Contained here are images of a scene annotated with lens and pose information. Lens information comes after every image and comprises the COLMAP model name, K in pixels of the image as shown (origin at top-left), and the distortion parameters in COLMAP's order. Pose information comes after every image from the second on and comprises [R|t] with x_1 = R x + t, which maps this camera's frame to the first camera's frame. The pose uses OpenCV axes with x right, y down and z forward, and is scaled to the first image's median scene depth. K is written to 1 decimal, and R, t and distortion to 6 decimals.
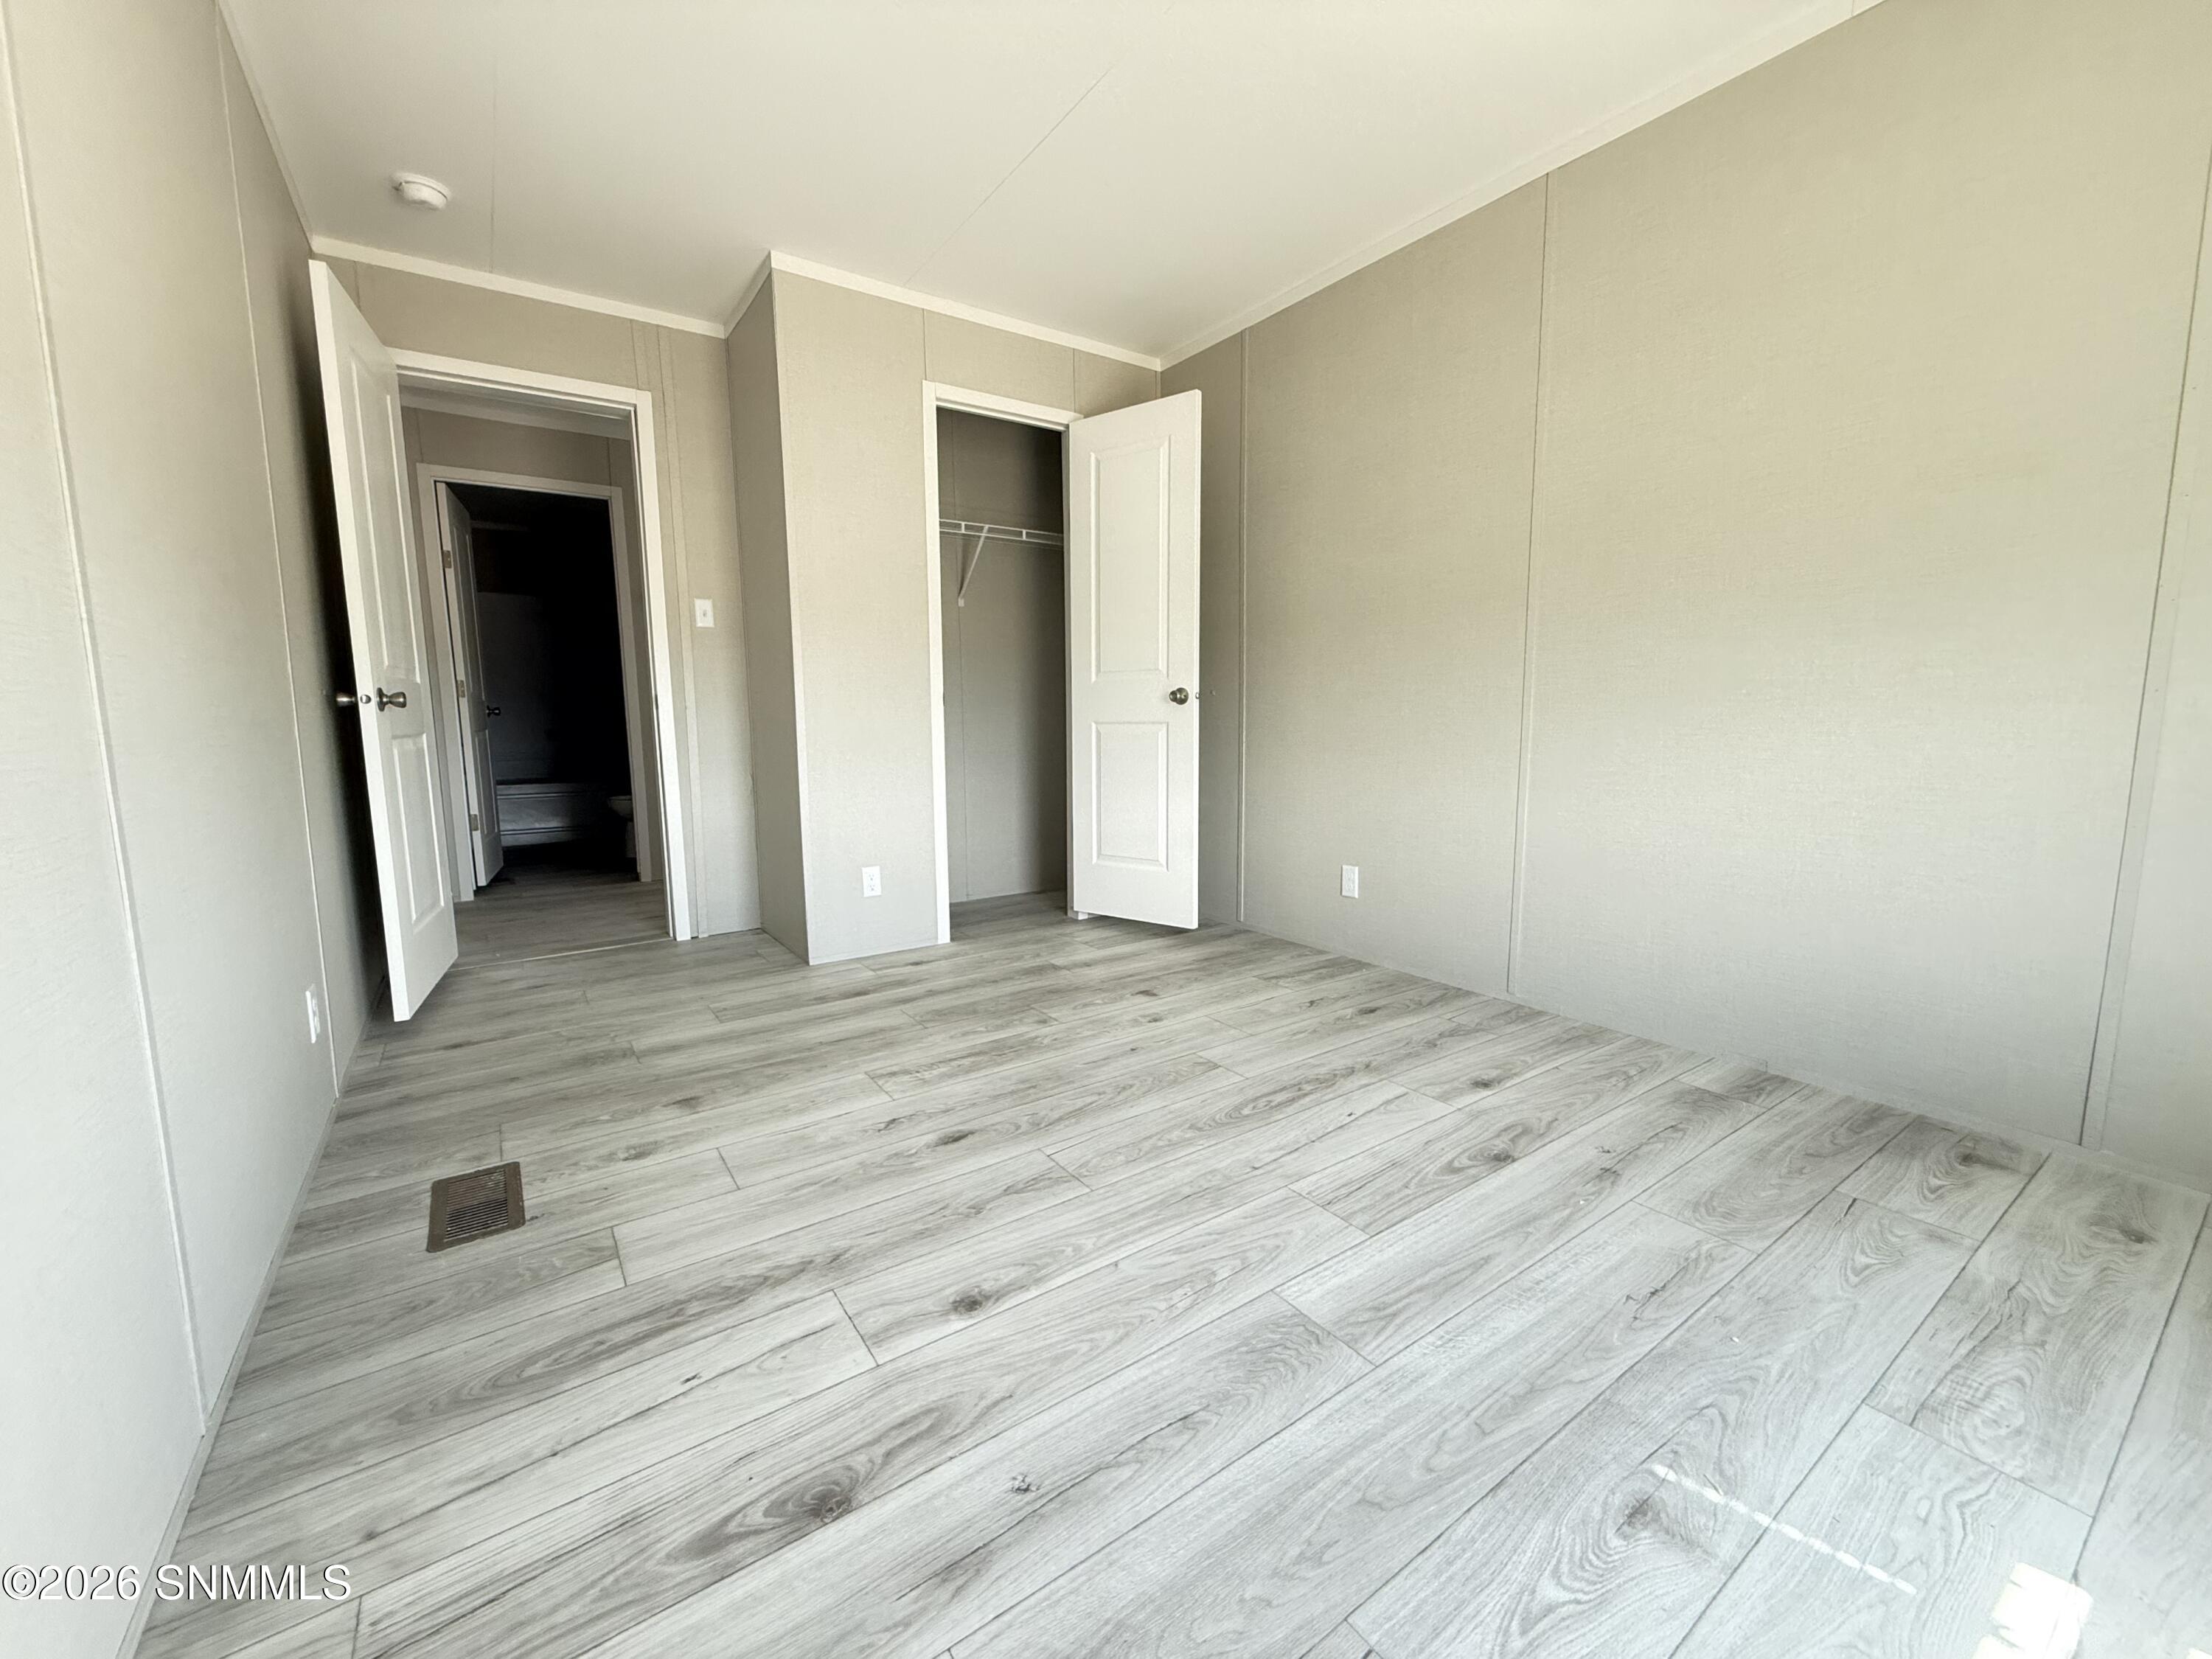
lens RADIAL K [[889.0, 0, 1103.2], [0, 889.0, 819.2], [0, 0, 1]] dist [0.000166, 0.002151]
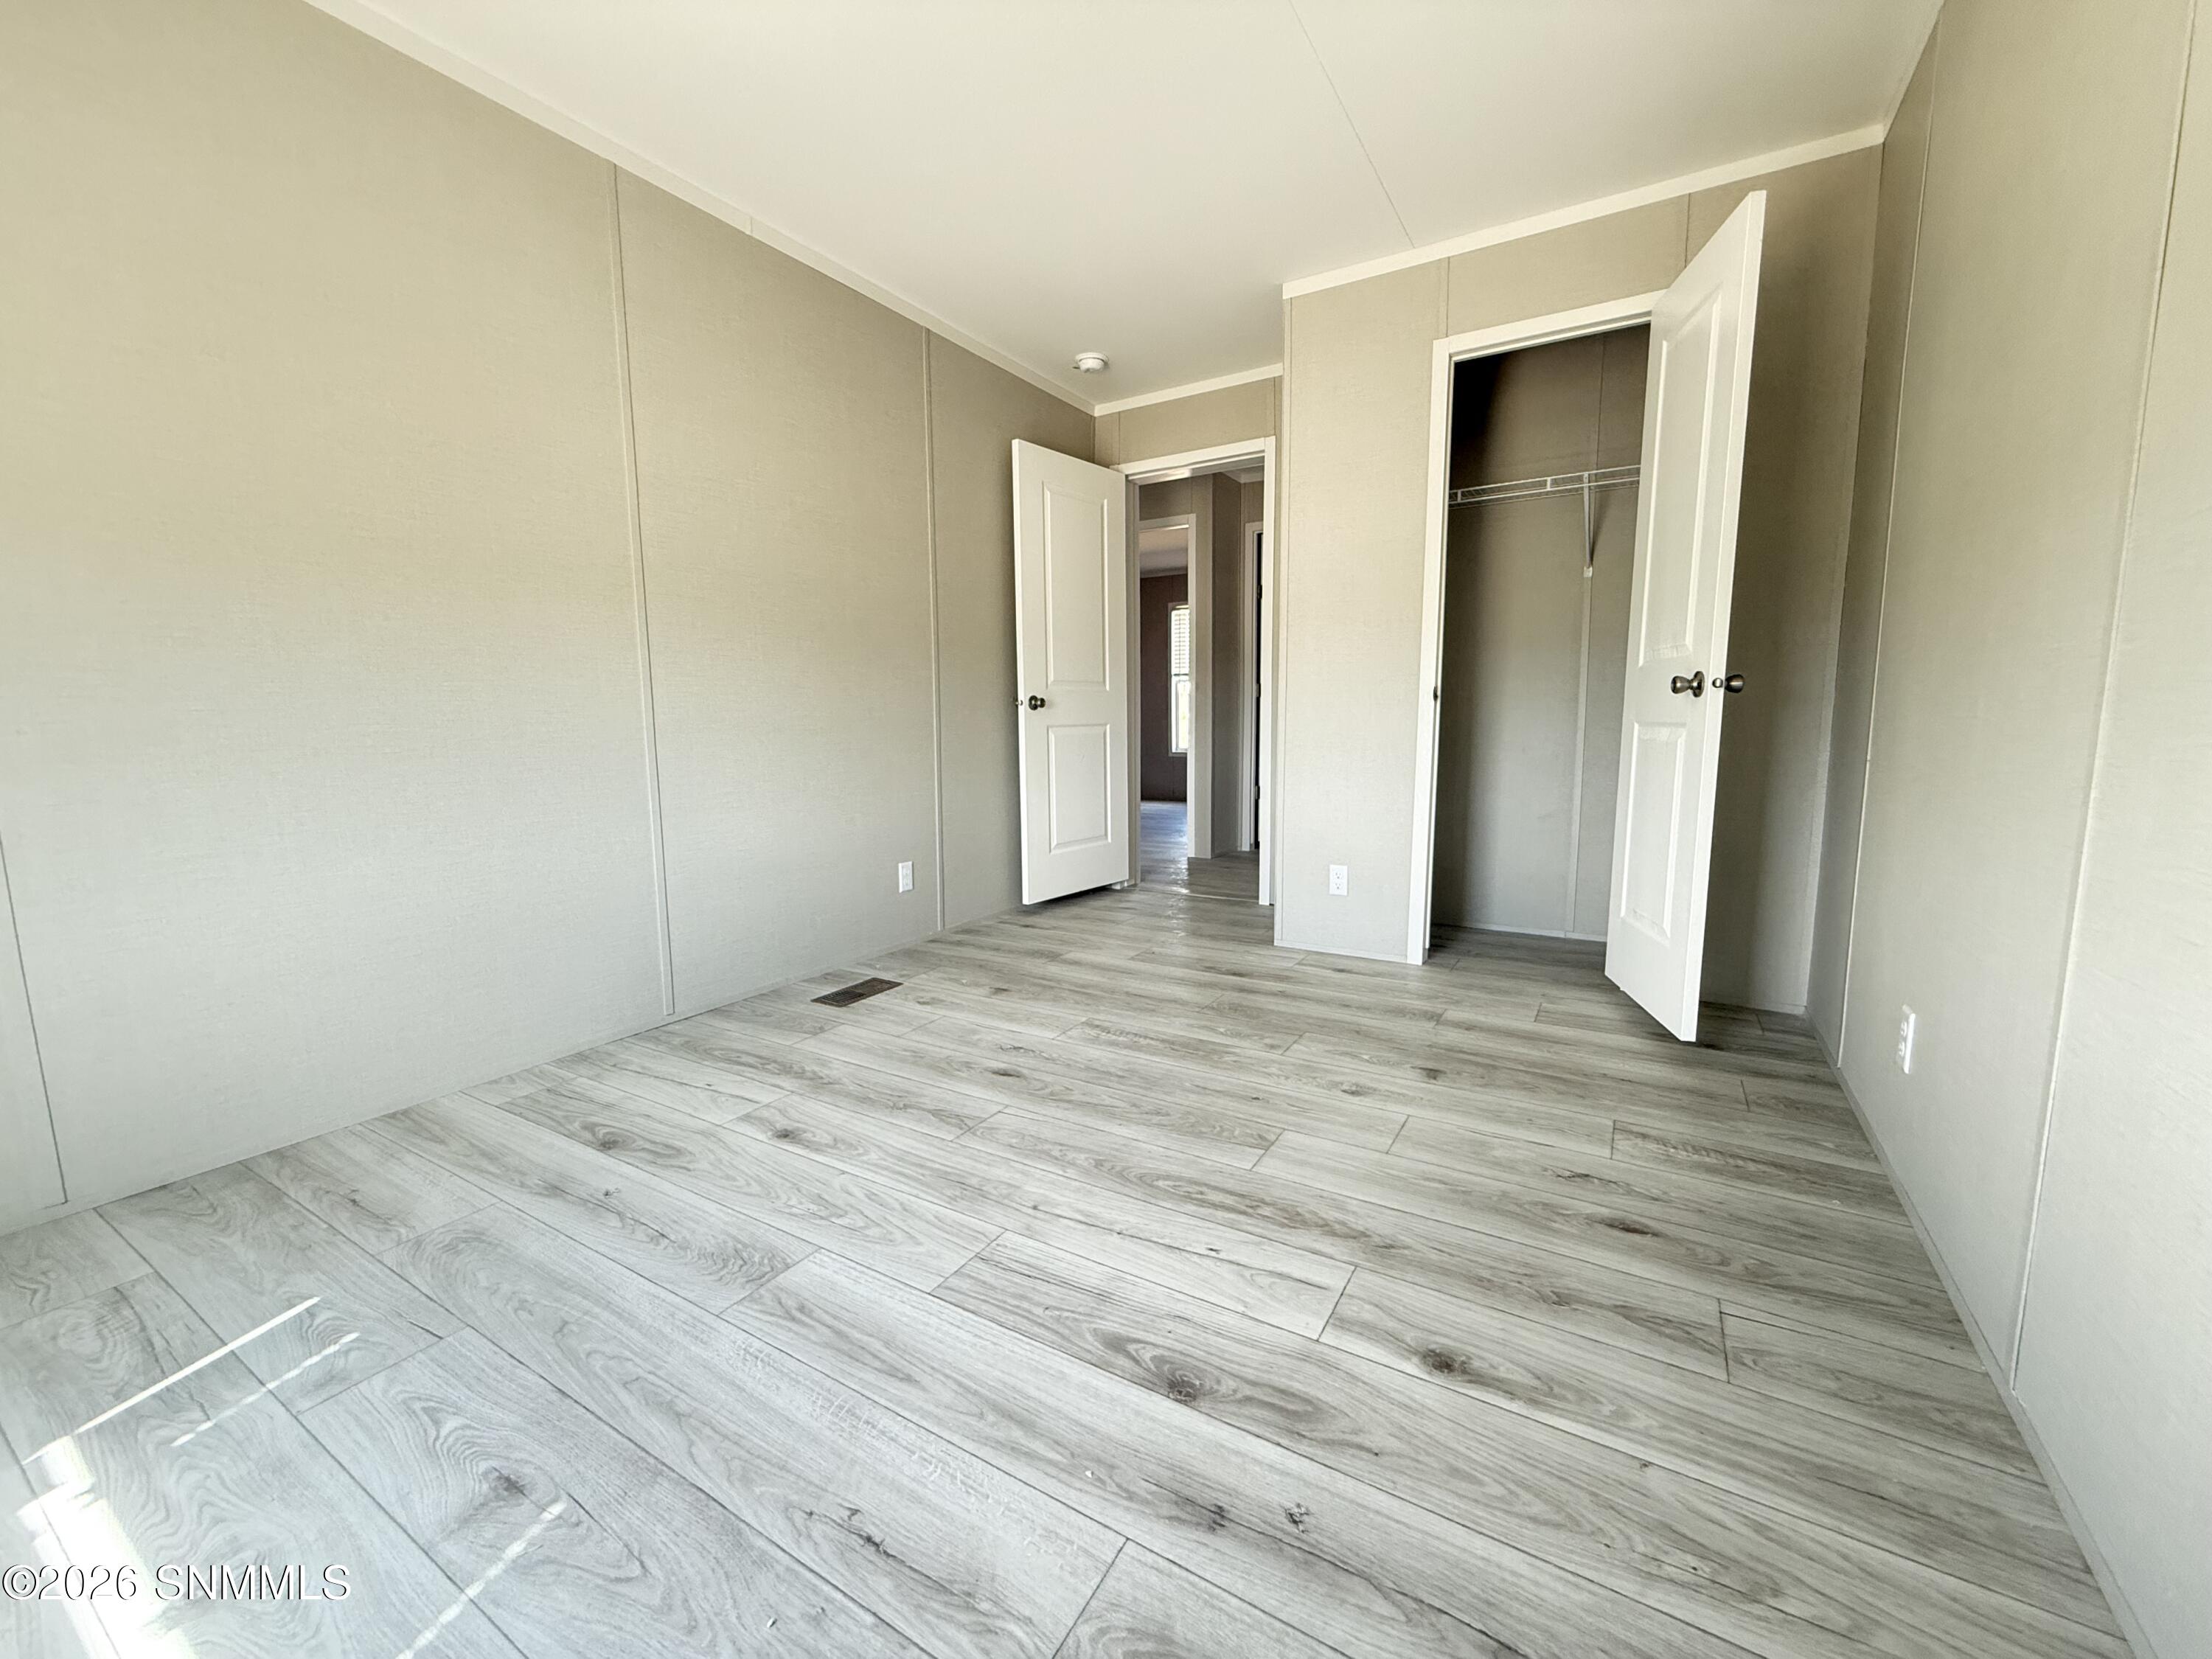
lens RADIAL K [[889.0, 0, 1095.1], [0, 889.0, 813.5], [0, 0, 1]] dist [0.000166, 0.002151]
pose [[0.403037, 0.106222, -0.908998, 0.809552], [-0.103094, 0.992189, 0.070233, -0.069366], [0.909359, 0.065406, 0.410840, 0.530240]]
